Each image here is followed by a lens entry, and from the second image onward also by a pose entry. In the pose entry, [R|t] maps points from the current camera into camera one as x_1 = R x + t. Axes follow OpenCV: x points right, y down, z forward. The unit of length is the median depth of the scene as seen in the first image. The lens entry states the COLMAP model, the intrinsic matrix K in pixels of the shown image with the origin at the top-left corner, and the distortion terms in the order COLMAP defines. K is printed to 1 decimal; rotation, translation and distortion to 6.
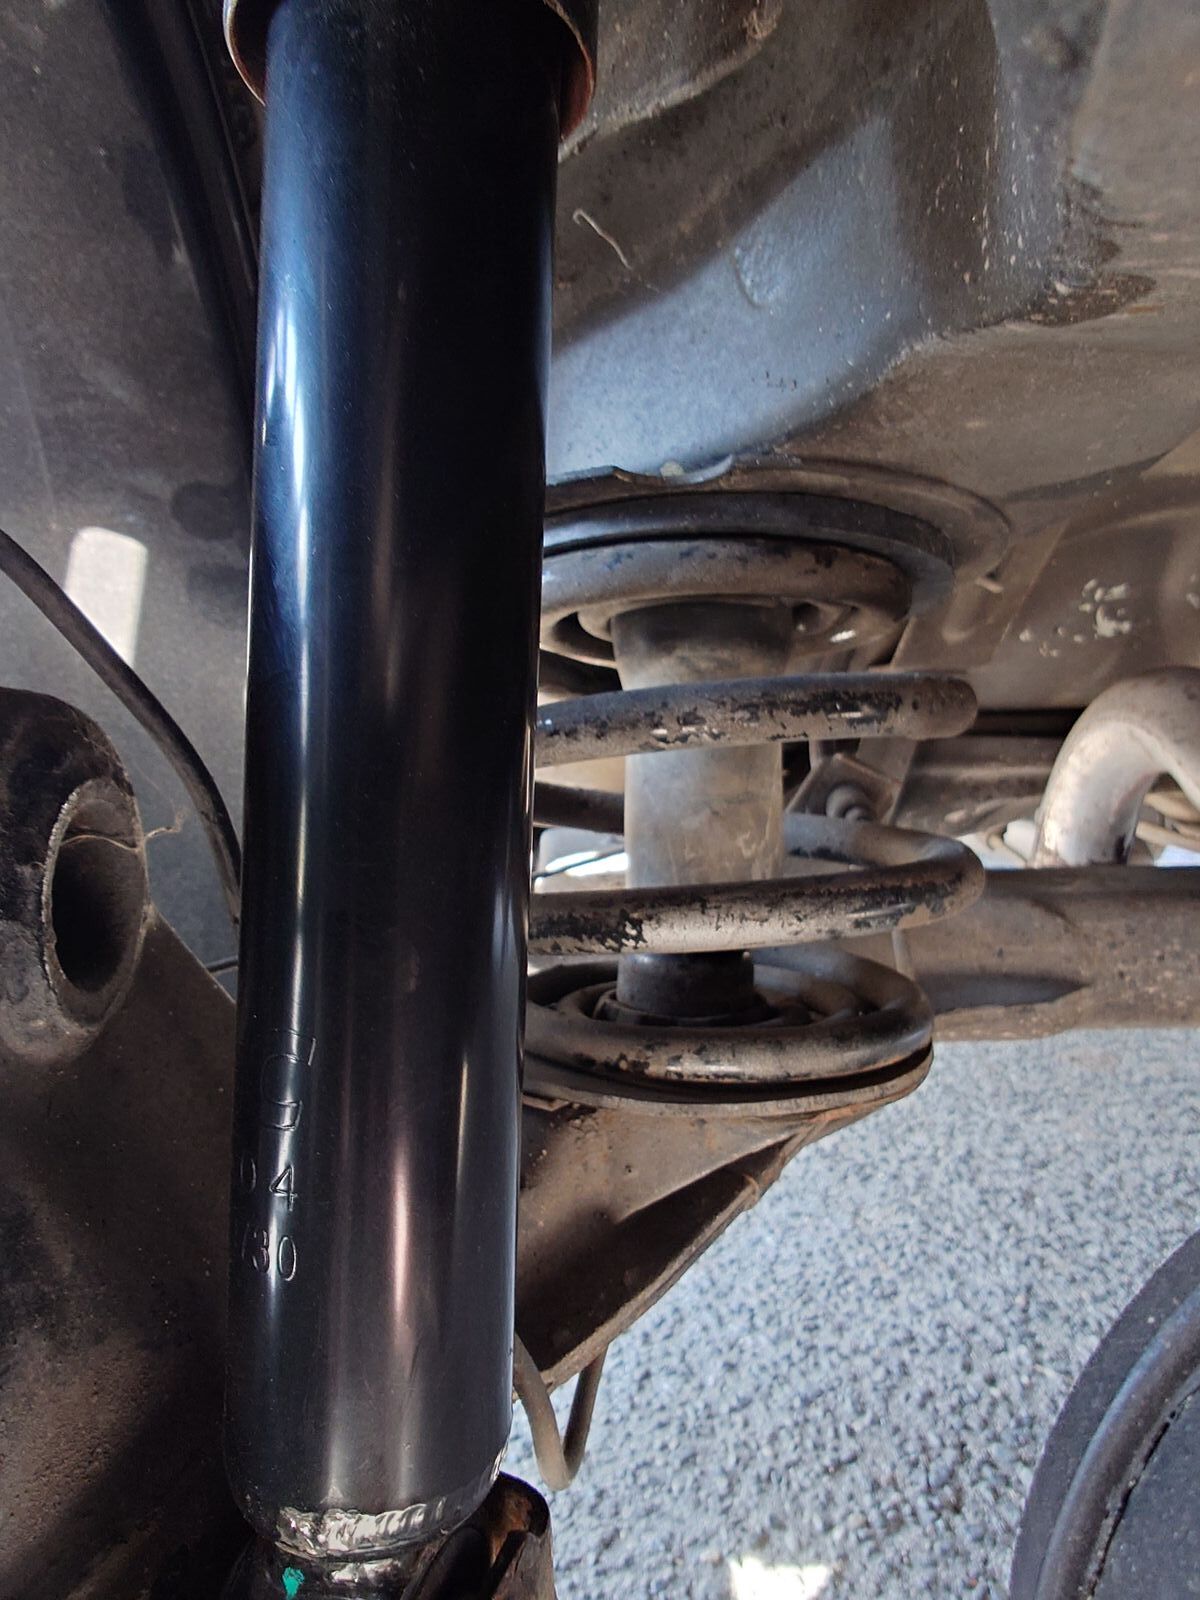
lens RADIAL K [[1104.7, 0, 600.0], [0, 1104.7, 800.0], [0, 0, 1]] dist [-0.008121, -0.002469]
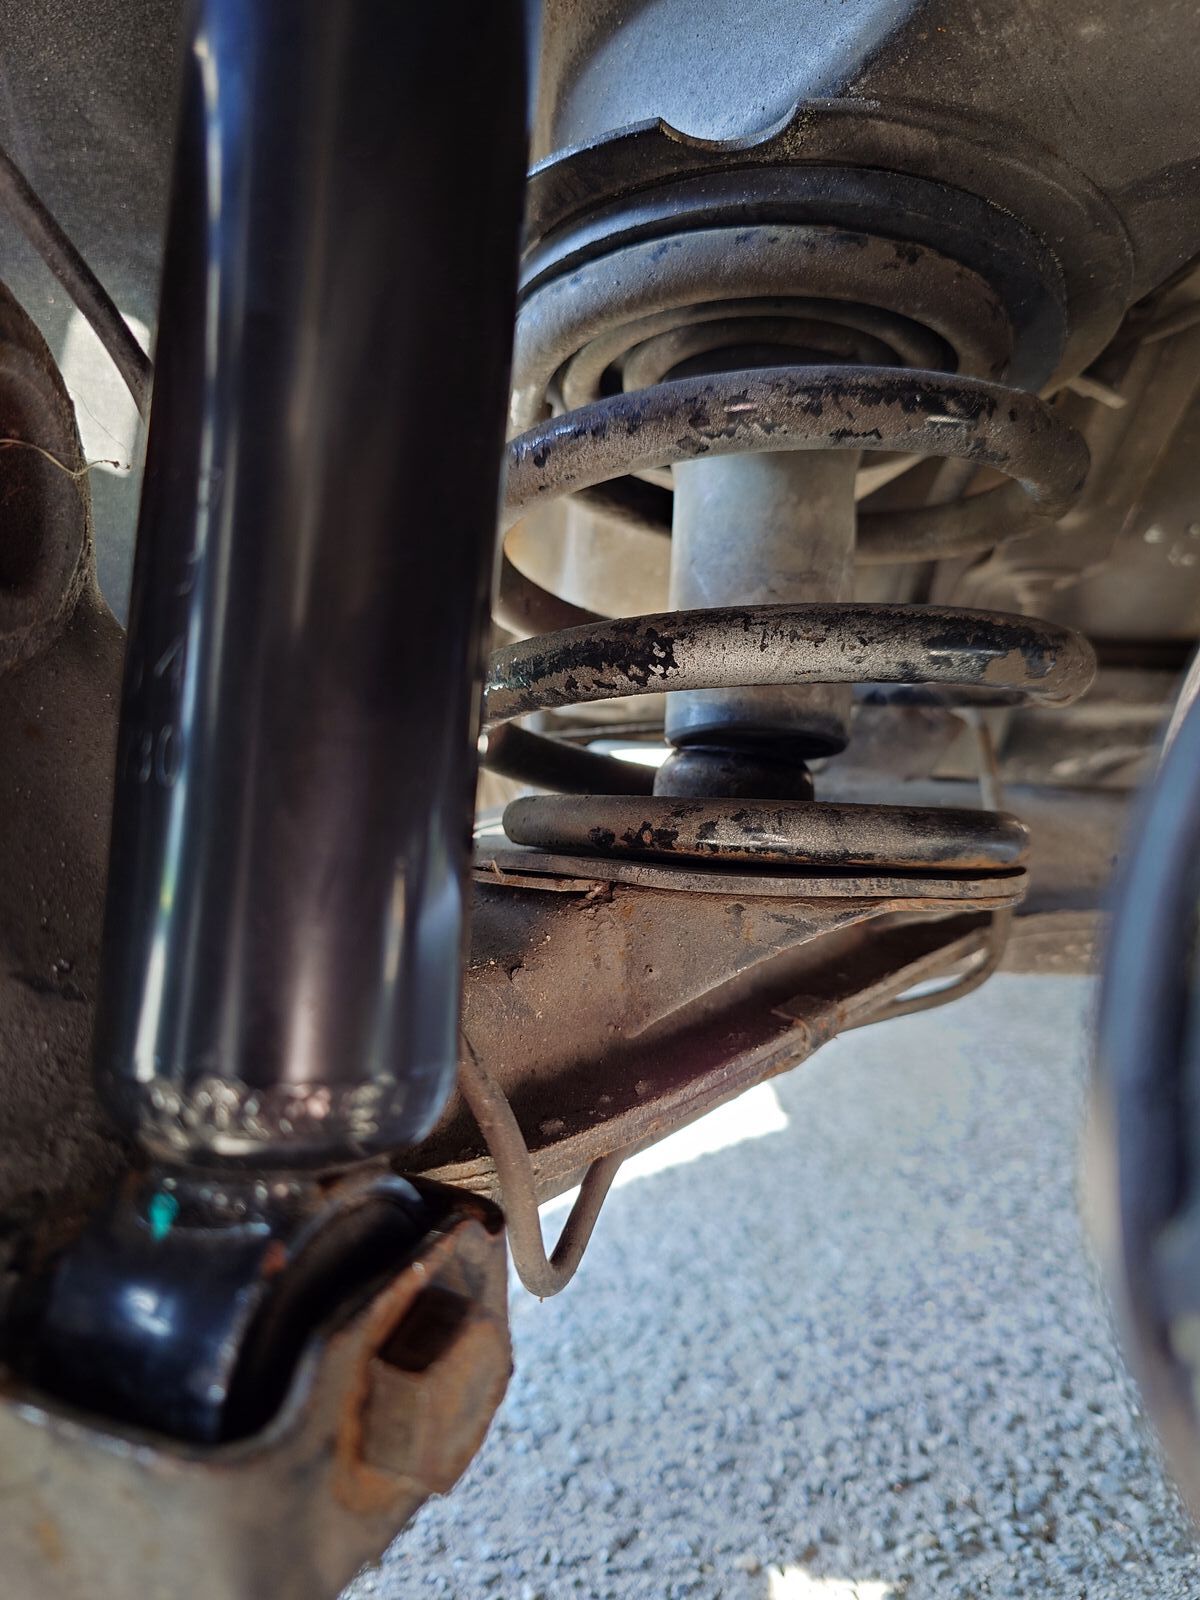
lens RADIAL K [[1202.8, 0, 600.0], [0, 1202.8, 800.0], [0, 0, 1]] dist [-0.008538, 0.001059]
pose [[0.997277, 0.037255, -0.063649, 0.024180], [-0.040595, 0.997821, -0.052017, 0.148036], [0.061573, 0.054459, 0.996616, 0.052094]]
